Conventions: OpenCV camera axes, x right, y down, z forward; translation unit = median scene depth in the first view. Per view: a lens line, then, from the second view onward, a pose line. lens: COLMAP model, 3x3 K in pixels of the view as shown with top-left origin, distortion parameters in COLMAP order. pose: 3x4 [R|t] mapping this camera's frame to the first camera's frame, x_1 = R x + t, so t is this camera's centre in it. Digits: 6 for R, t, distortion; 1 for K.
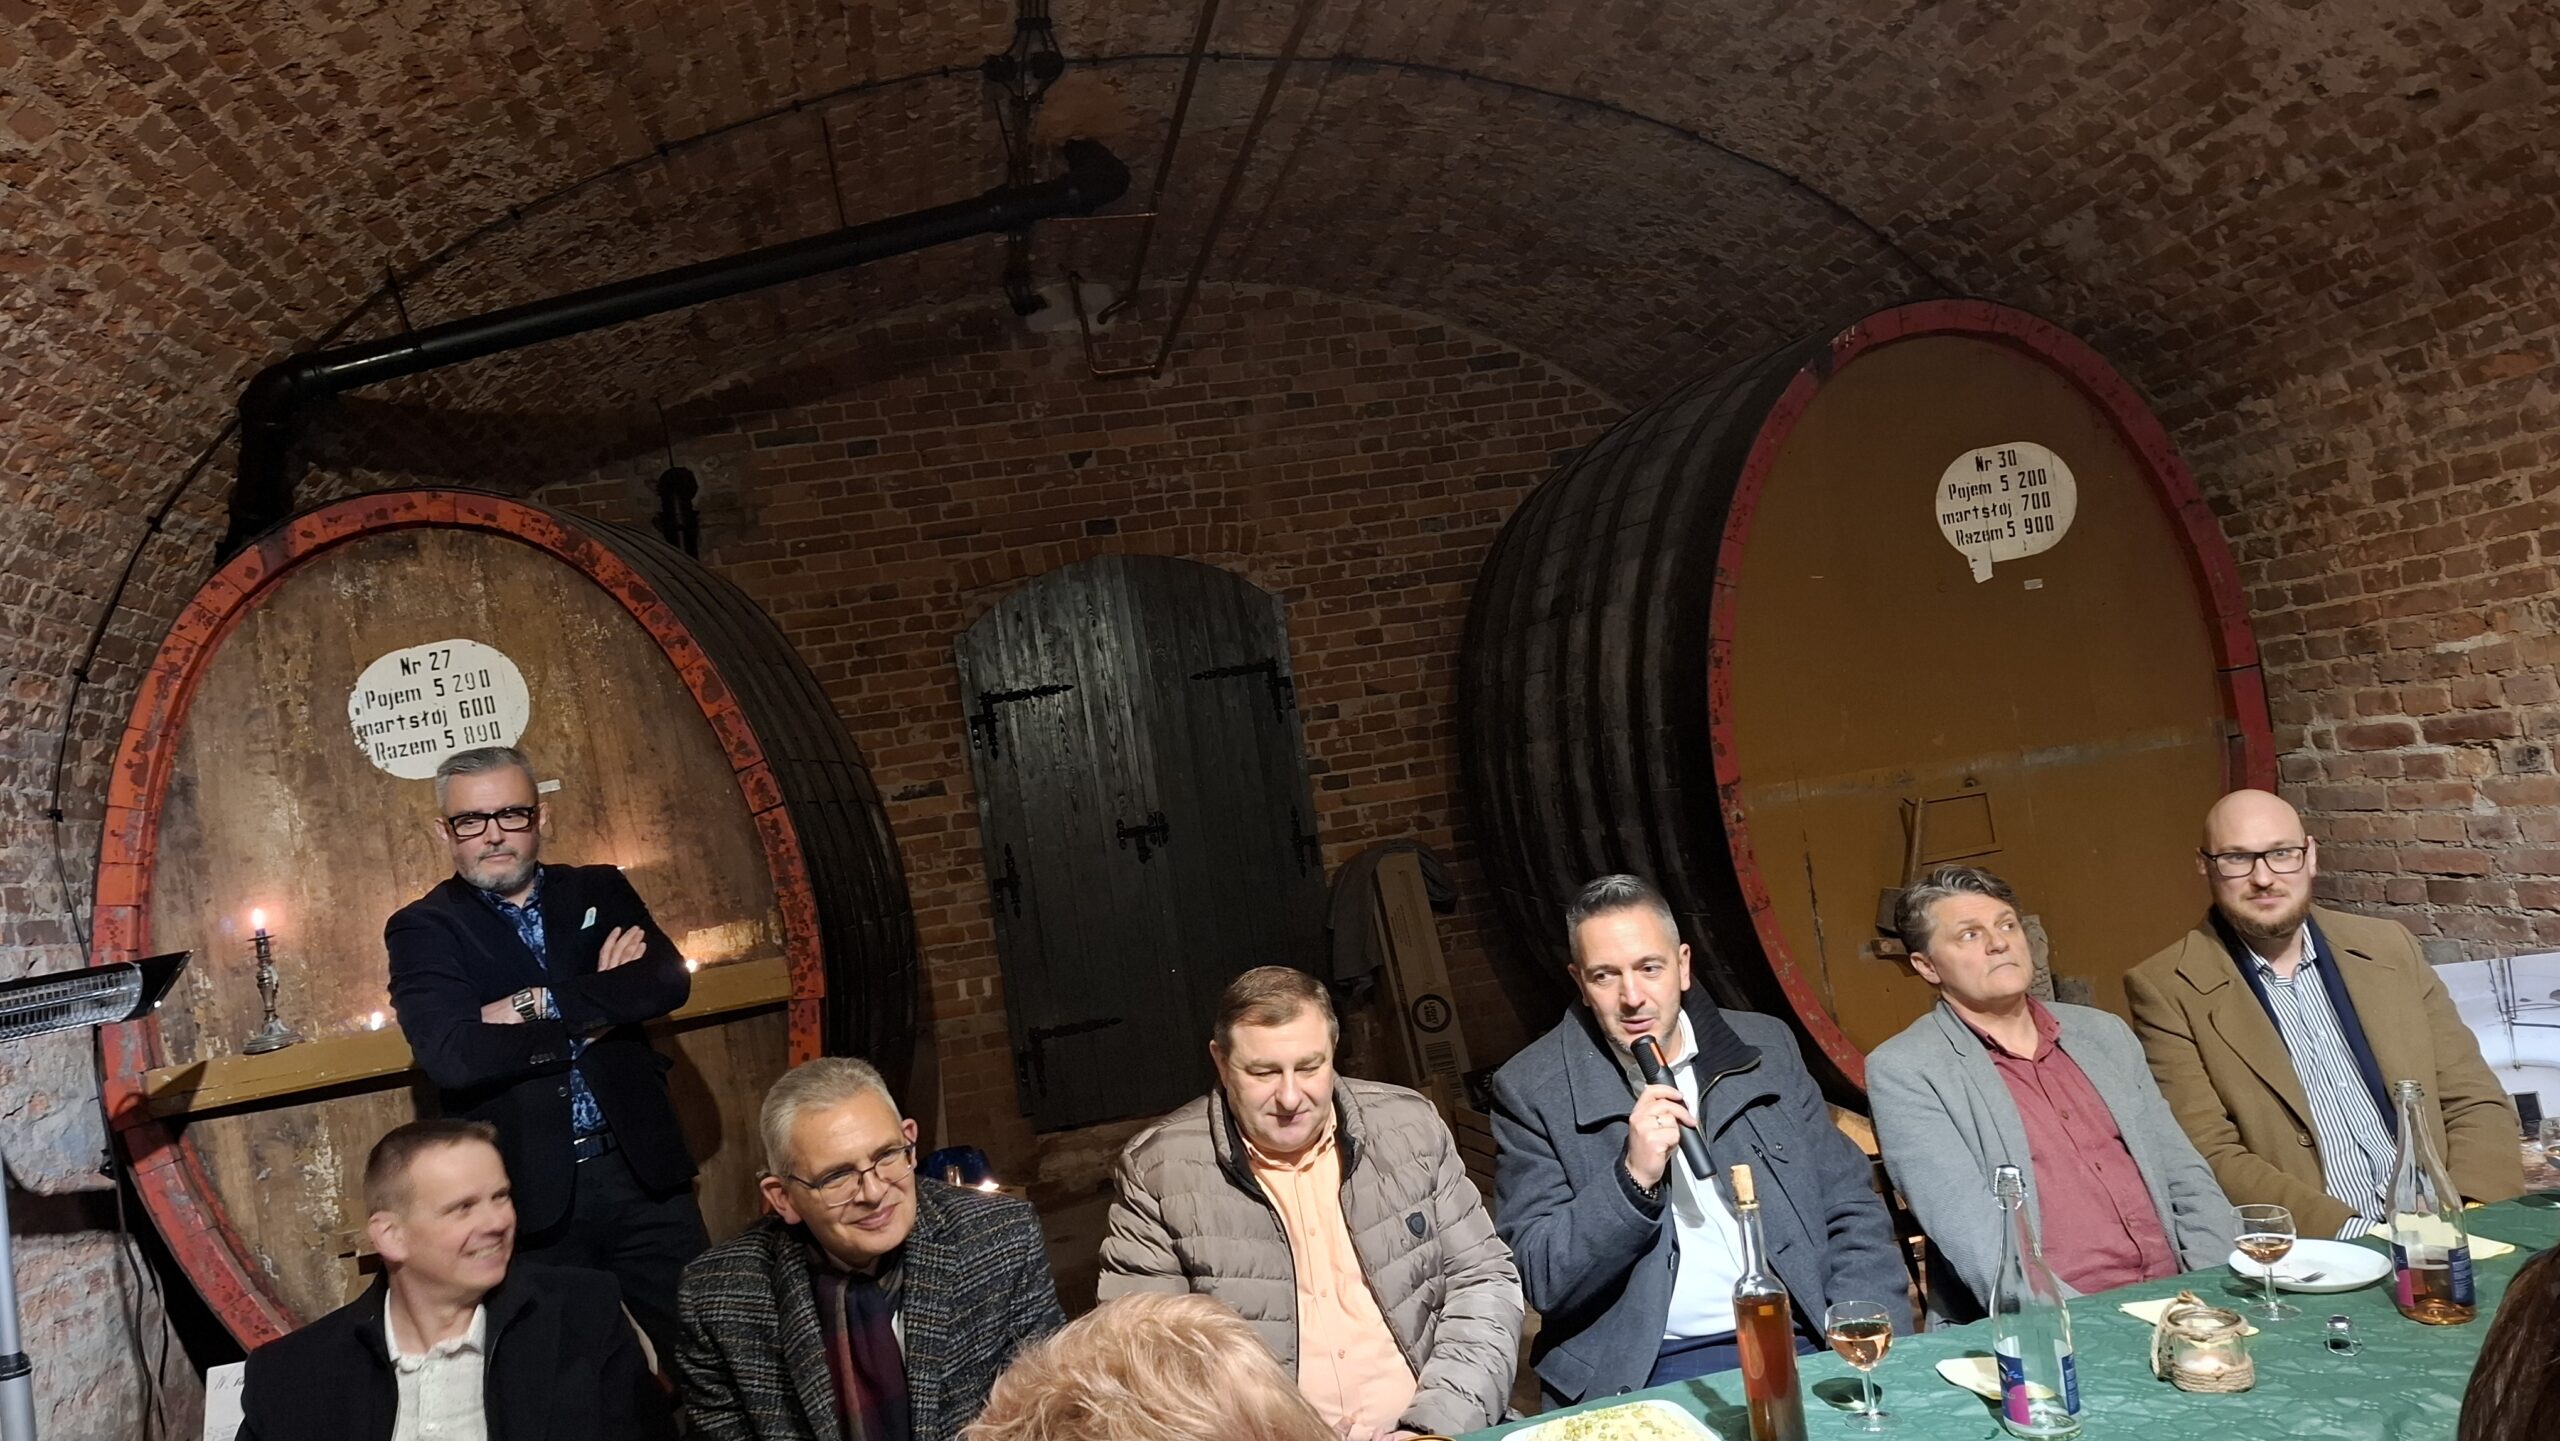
lens RADIAL K [[1802.9, 0, 1295.9], [0, 1802.9, 780.1], [0, 0, 1]] dist [0.085404, -0.095351]
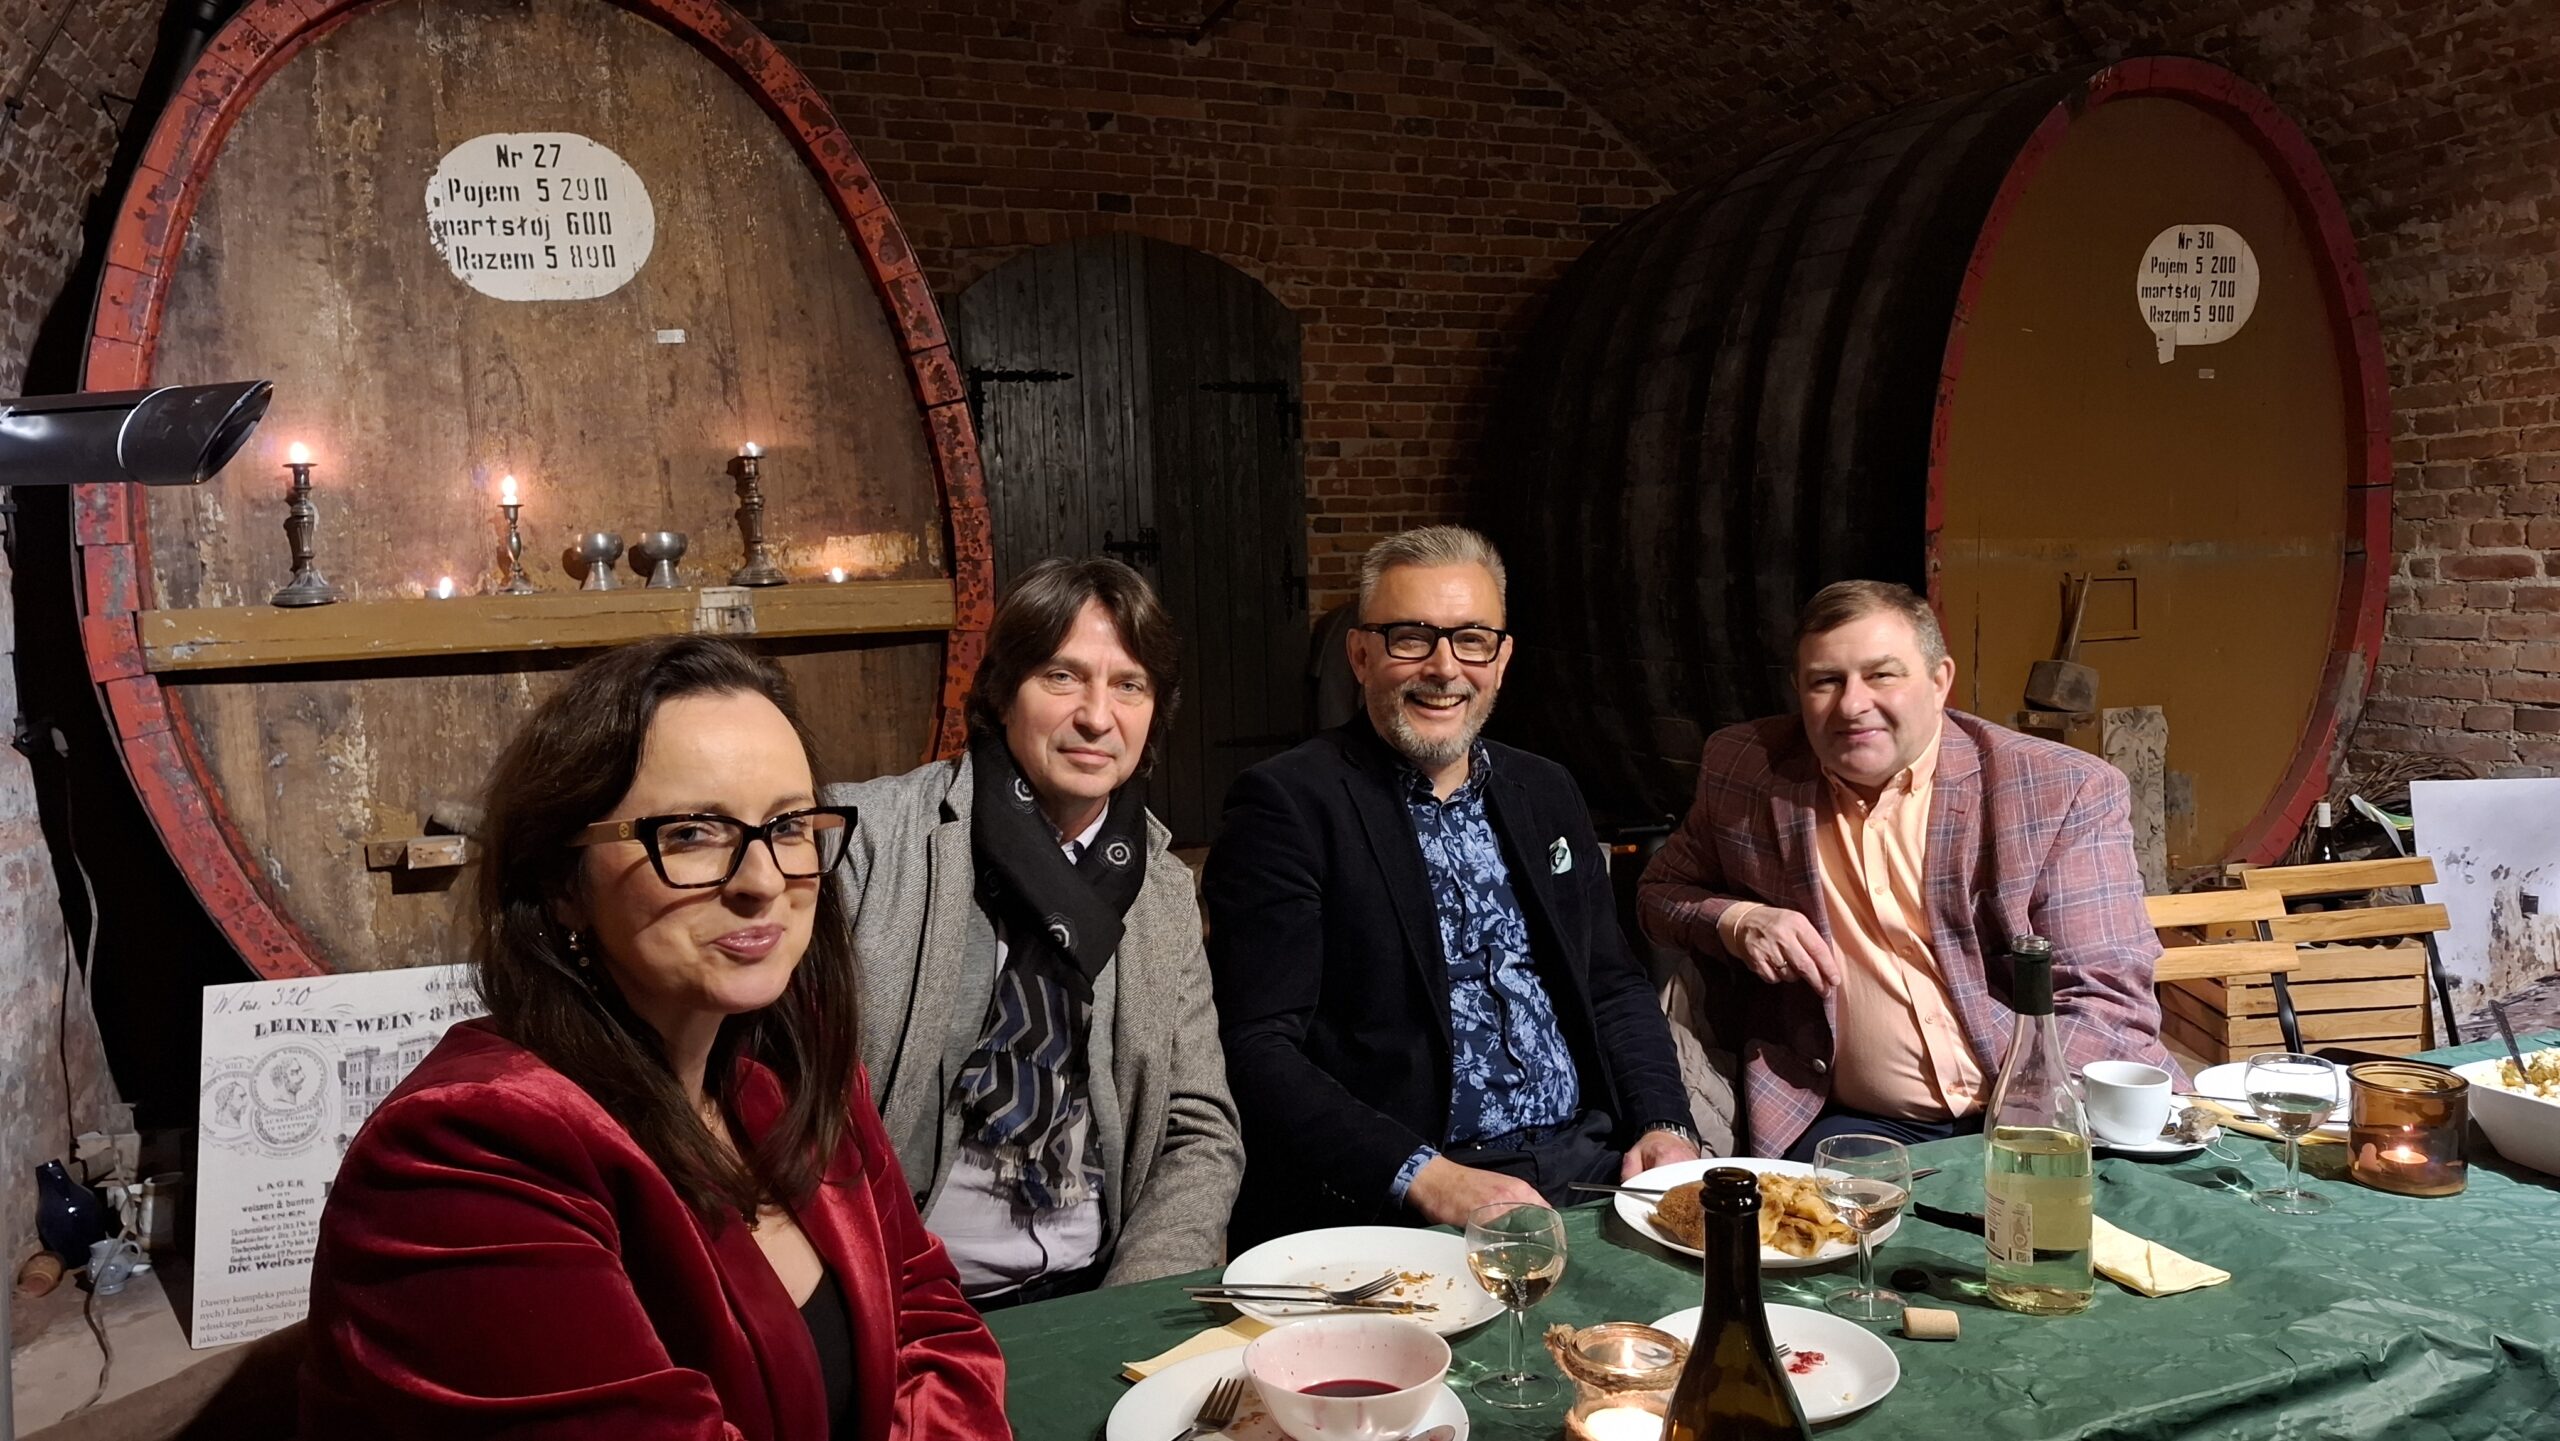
lens RADIAL K [[1802.9, 0, 1295.9], [0, 1802.9, 780.1], [0, 0, 1]] dist [0.085404, -0.095351]
pose [[0.973001, 0.103364, 0.206361, -0.262842], [-0.120627, 0.990019, 0.072875, 0.099529], [-0.196768, -0.095800, 0.975758, 0.111336]]
